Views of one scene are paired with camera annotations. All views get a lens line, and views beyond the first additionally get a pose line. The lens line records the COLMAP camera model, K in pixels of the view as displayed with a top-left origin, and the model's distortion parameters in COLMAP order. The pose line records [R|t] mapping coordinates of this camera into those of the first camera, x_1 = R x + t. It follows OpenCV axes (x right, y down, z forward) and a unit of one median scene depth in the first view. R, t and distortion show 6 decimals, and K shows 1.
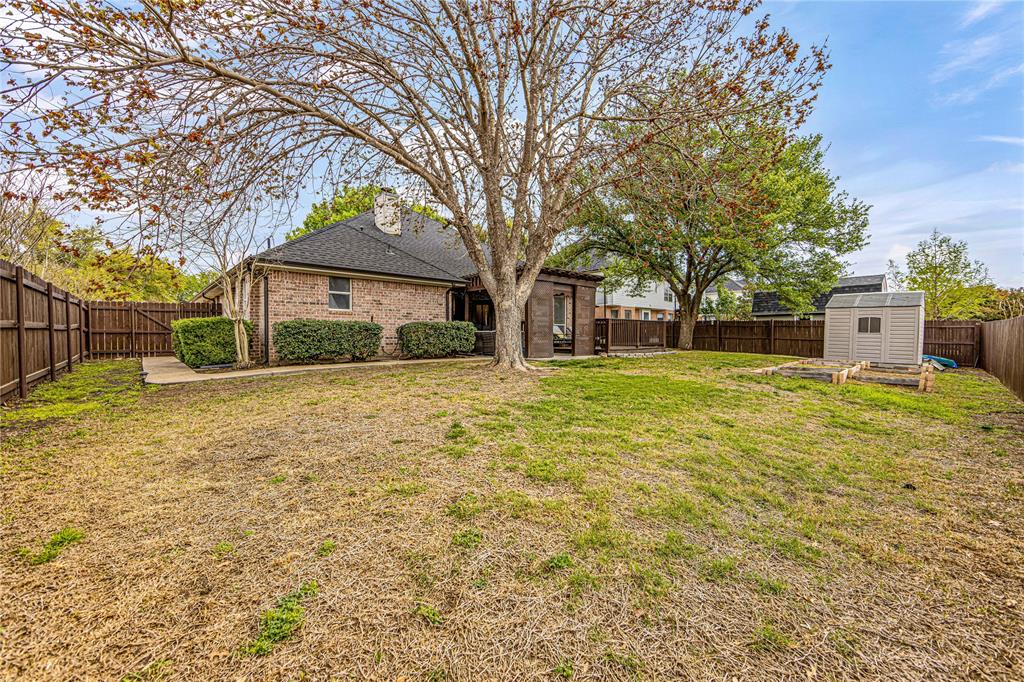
lens RADIAL K [[401.5, 0, 512.7], [0, 401.5, 343.9], [0, 0, 1]] dist [-0.002302, 0.000371]
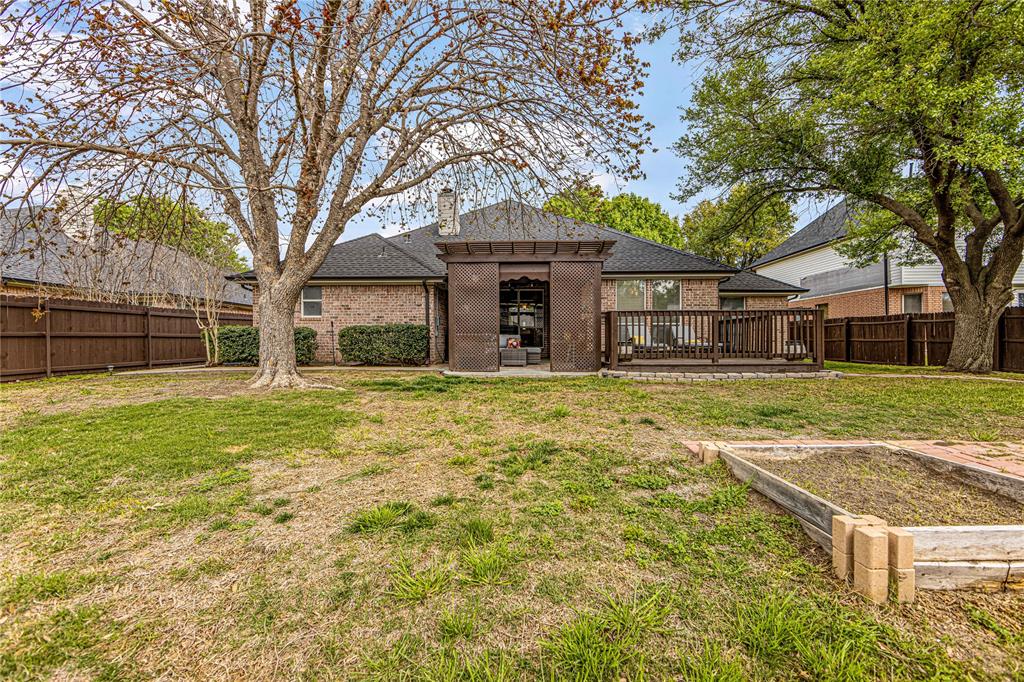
lens RADIAL K [[401.5, 0, 511.0], [0, 401.5, 337.1], [0, 0, 1]] dist [-0.002302, 0.000371]
pose [[0.747349, 0.000731, -0.664431, 0.547732], [-0.011186, 0.999872, -0.011482, -0.022149], [0.664338, 0.016013, 0.747261, 0.481922]]
